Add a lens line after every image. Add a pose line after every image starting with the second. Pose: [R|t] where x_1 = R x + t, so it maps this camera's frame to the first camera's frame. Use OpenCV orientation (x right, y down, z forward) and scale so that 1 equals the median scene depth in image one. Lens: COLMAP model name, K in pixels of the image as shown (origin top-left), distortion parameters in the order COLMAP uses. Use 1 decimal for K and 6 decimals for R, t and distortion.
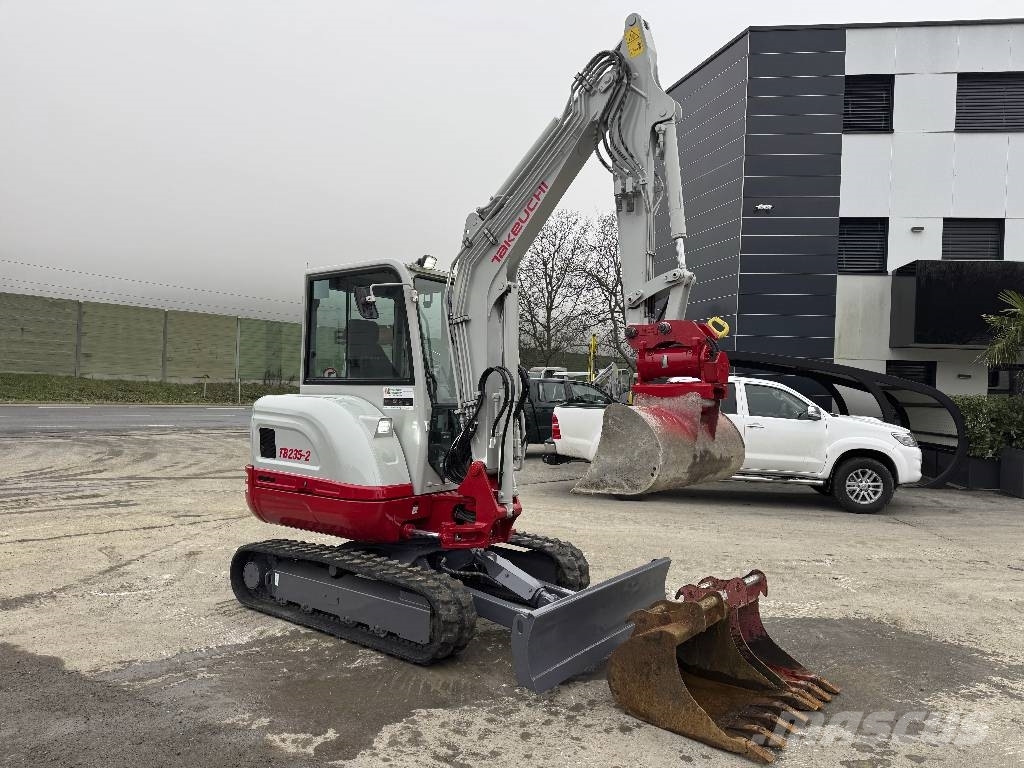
lens RADIAL K [[714.1, 0, 515.7], [0, 714.1, 386.7], [0, 0, 1]] dist [0.062977, -0.071285]
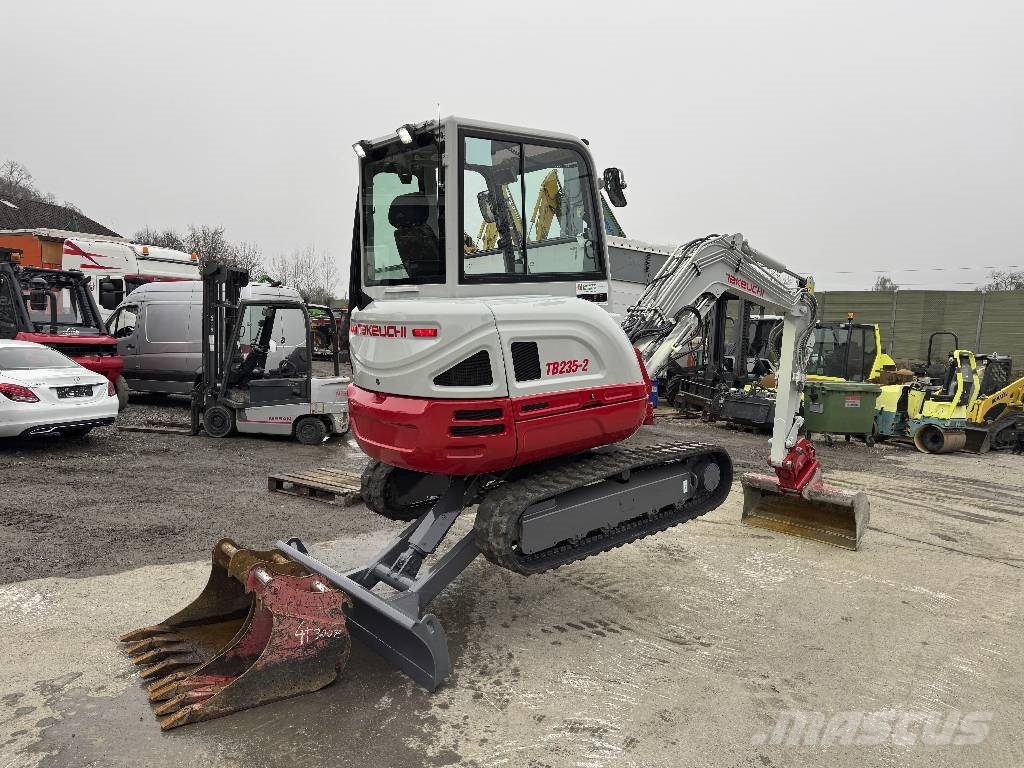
lens RADIAL K [[714.1, 0, 509.3], [0, 714.1, 389.1], [0, 0, 1]] dist [0.062977, -0.071285]
pose [[0.214127, -0.158863, 0.963801, -1.098204], [0.026831, 0.987271, 0.156770, -0.010537], [-0.976437, -0.007709, 0.215664, 0.877783]]
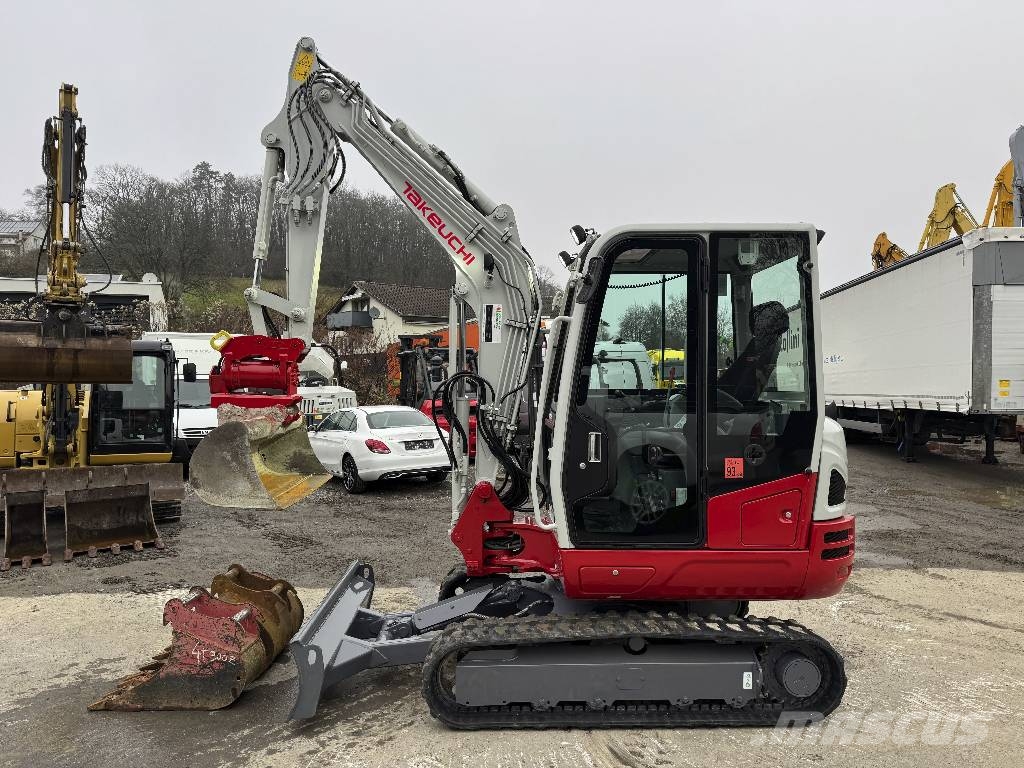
lens RADIAL K [[714.1, 0, 512.5], [0, 714.1, 393.1], [0, 0, 1]] dist [0.062977, -0.071285]
pose [[0.759554, -0.121691, 0.638959, -0.726309], [0.132516, 0.990691, 0.031153, 0.067772], [-0.636802, 0.061010, 0.768609, 0.409679]]
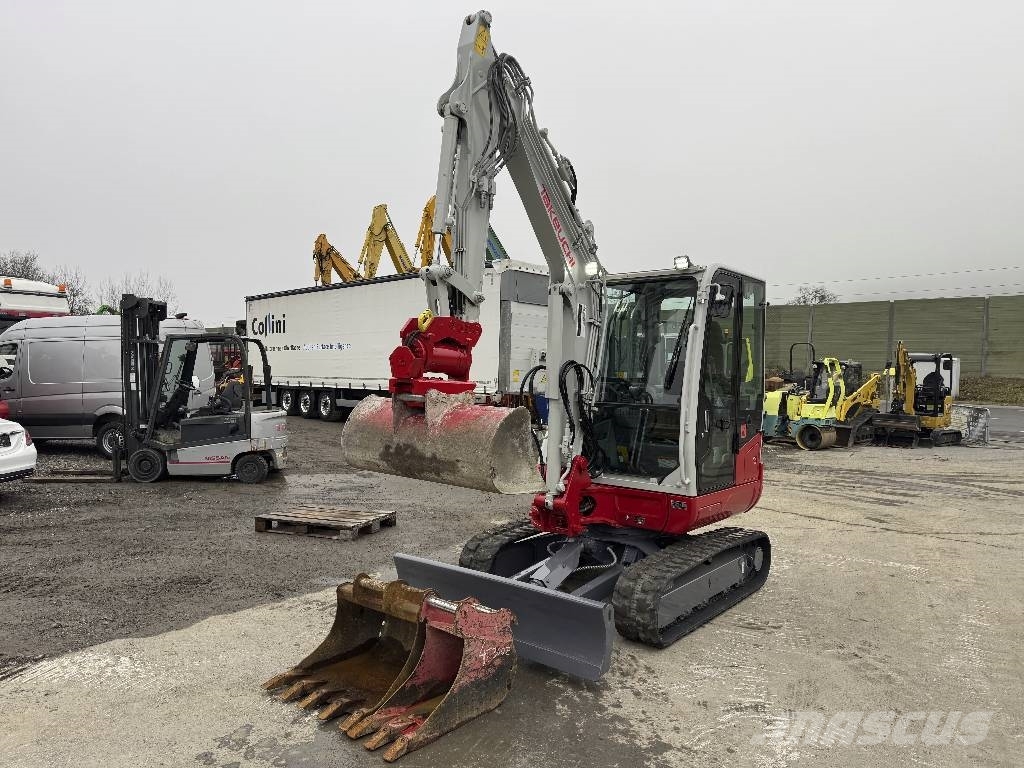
lens RADIAL K [[714.1, 0, 512.5], [0, 714.1, 388.0], [0, 0, 1]] dist [0.062977, -0.071285]
pose [[0.000272, -0.133496, 0.991049, -1.190193], [0.047056, 0.989953, 0.133335, -0.035080], [-0.998892, 0.046599, 0.006551, 1.165550]]
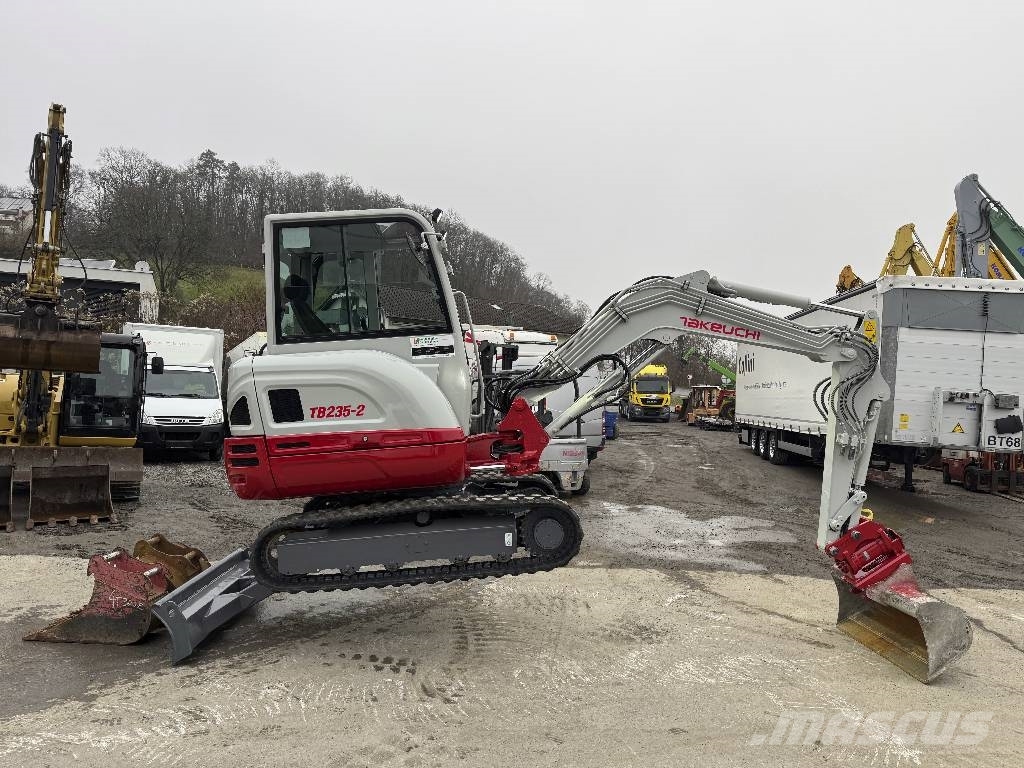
lens RADIAL K [[714.1, 0, 515.8], [0, 714.1, 392.5], [0, 0, 1]] dist [0.062977, -0.071285]
pose [[0.757503, -0.074041, 0.648619, -0.721871], [0.075822, 0.996802, 0.025237, 0.062691], [-0.648413, 0.030063, 0.760695, 0.145137]]
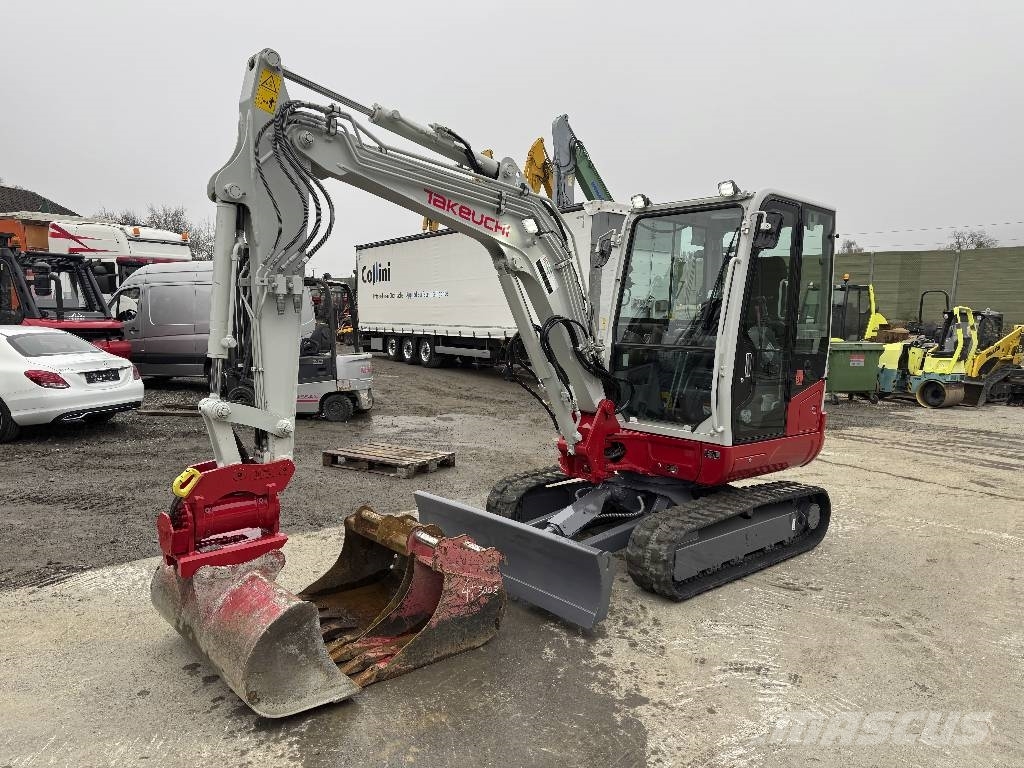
lens RADIAL K [[714.1, 0, 512.0], [0, 714.1, 390.6], [0, 0, 1]] dist [0.062977, -0.071285]
pose [[0.164968, -0.201779, 0.965438, -1.147785], [0.054532, 0.979218, 0.195341, -0.007081], [-0.984790, 0.020423, 0.172543, 1.044704]]
